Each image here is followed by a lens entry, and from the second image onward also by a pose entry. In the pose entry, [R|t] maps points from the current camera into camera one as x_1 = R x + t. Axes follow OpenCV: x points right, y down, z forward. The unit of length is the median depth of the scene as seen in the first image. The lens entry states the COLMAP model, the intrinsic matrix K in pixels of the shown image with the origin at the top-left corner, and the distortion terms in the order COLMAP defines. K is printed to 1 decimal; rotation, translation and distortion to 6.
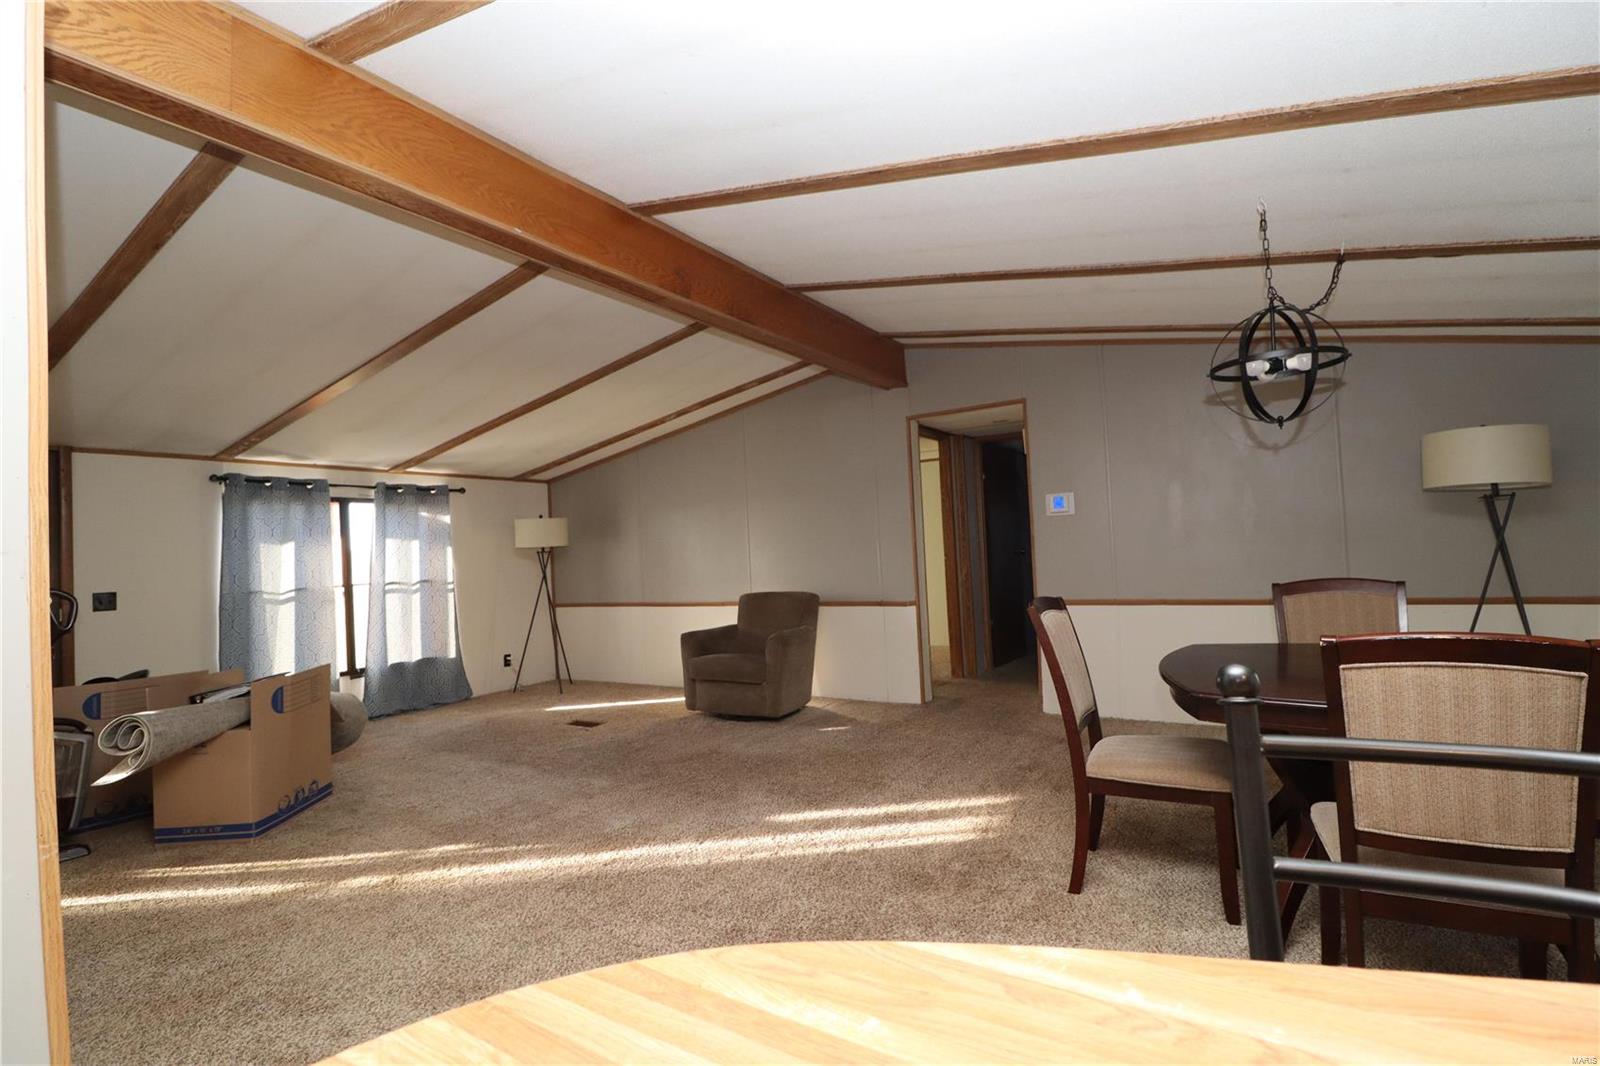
lens RADIAL K [[745.4, 0, 803.2], [0, 745.4, 519.1], [0, 0, 1]] dist [0.017589, -0.016434]
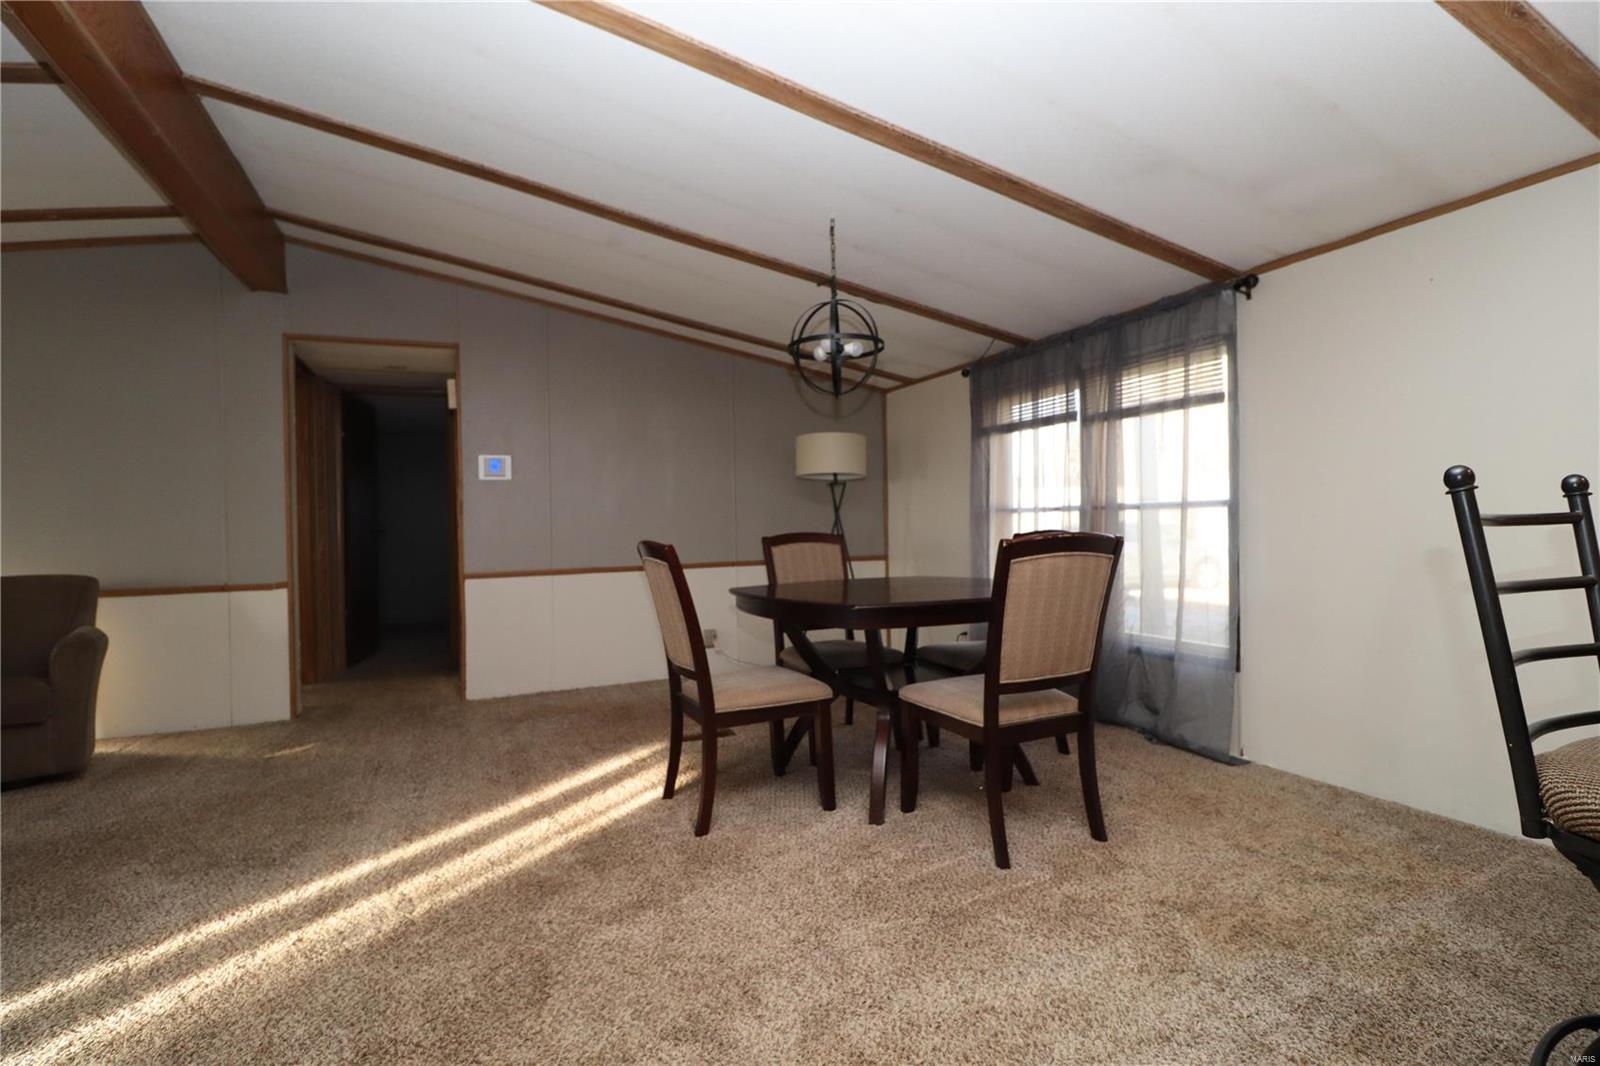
lens RADIAL K [[745.4, 0, 803.2], [0, 745.4, 519.1], [0, 0, 1]] dist [0.017589, -0.016434]
pose [[0.569205, 0.041871, 0.821129, -0.211550], [-0.037102, 0.998993, -0.025221, 0.057696], [-0.821358, -0.016110, 0.570185, 0.186378]]
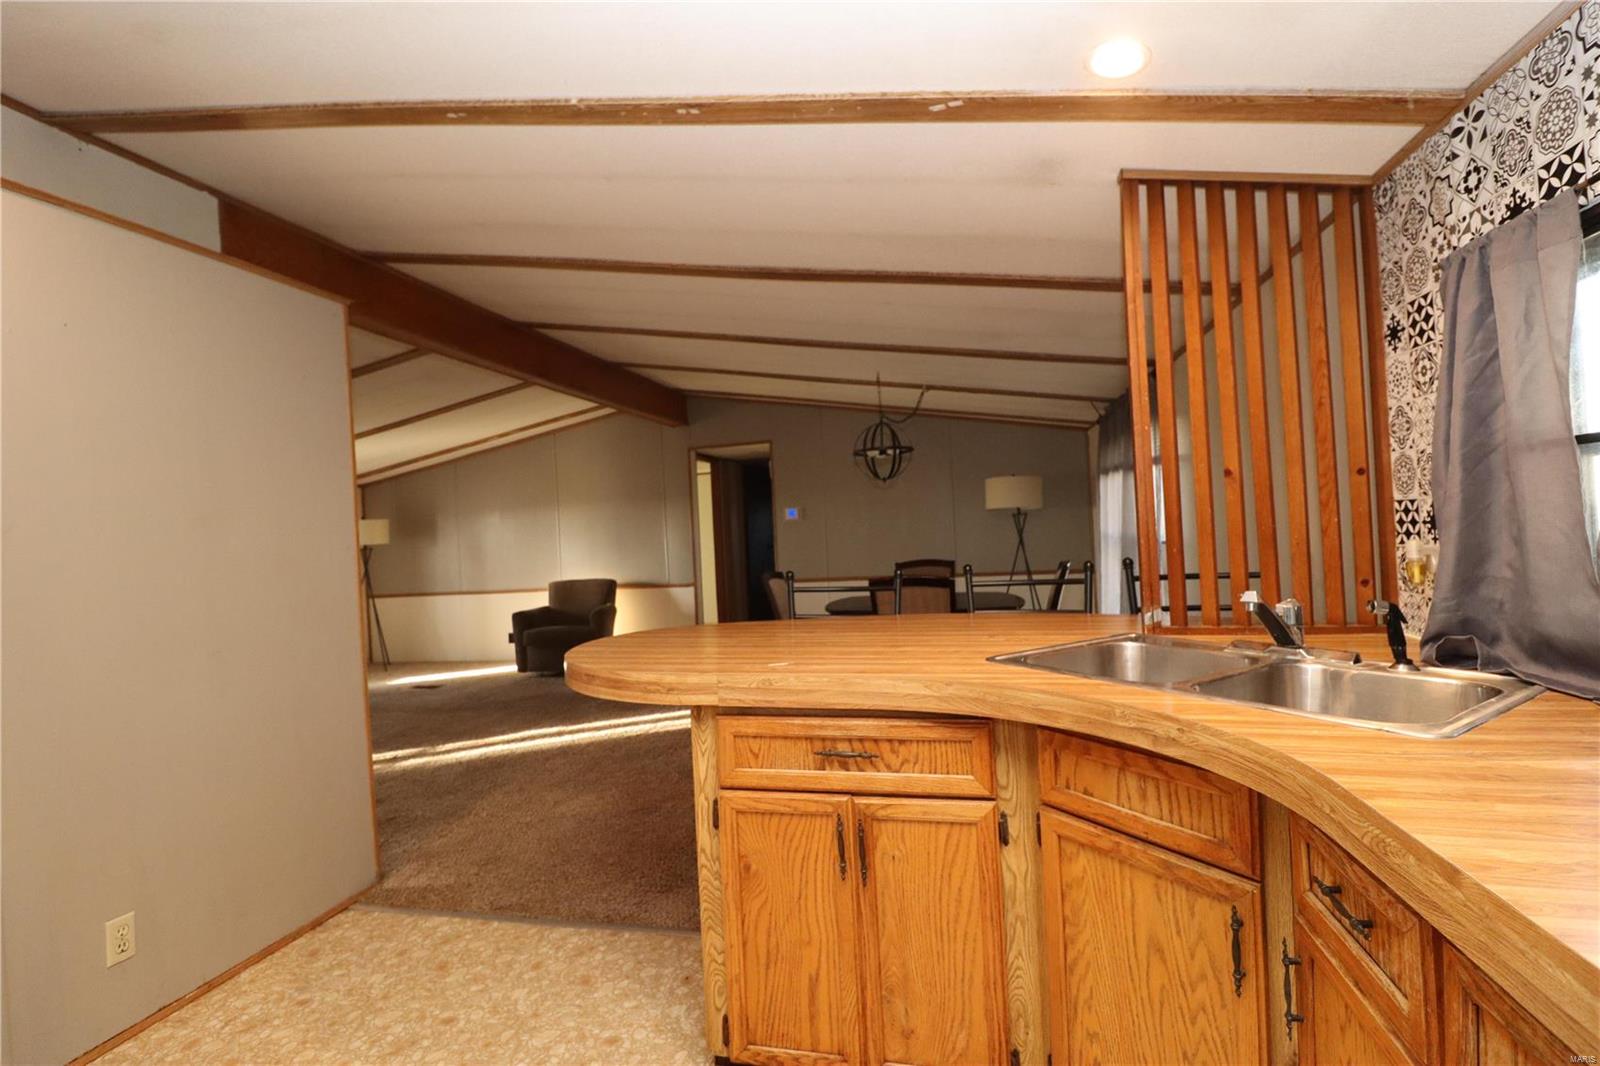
lens RADIAL K [[745.4, 0, 803.2], [0, 745.4, 519.1], [0, 0, 1]] dist [0.017589, -0.016434]
pose [[0.953360, 0.003731, 0.301813, -0.083858], [-0.006812, 0.999935, 0.009158, -0.024676], [-0.301760, -0.010787, 0.953323, -0.428135]]
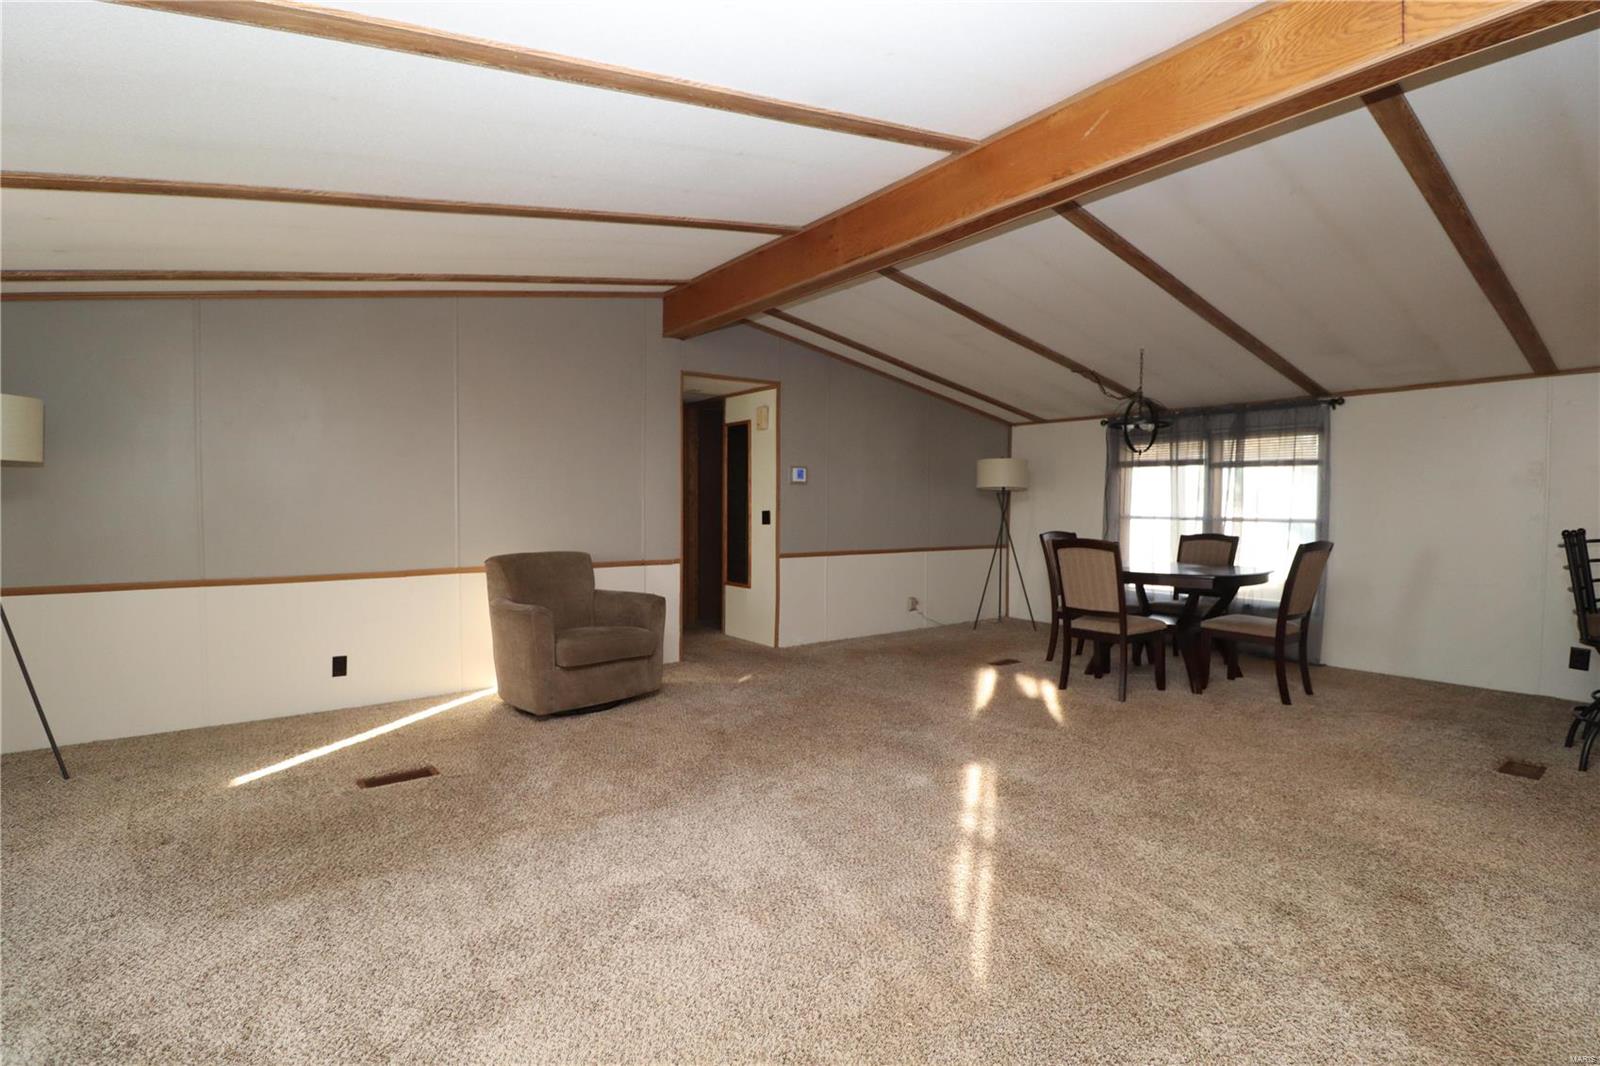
lens RADIAL K [[745.4, 0, 803.2], [0, 745.4, 519.1], [0, 0, 1]] dist [0.017589, -0.016434]
pose [[0.385785, 0.030164, 0.922096, -0.880522], [-0.057822, 0.998291, -0.008465, 0.067027], [-0.920775, -0.050052, 0.386869, 0.557221]]
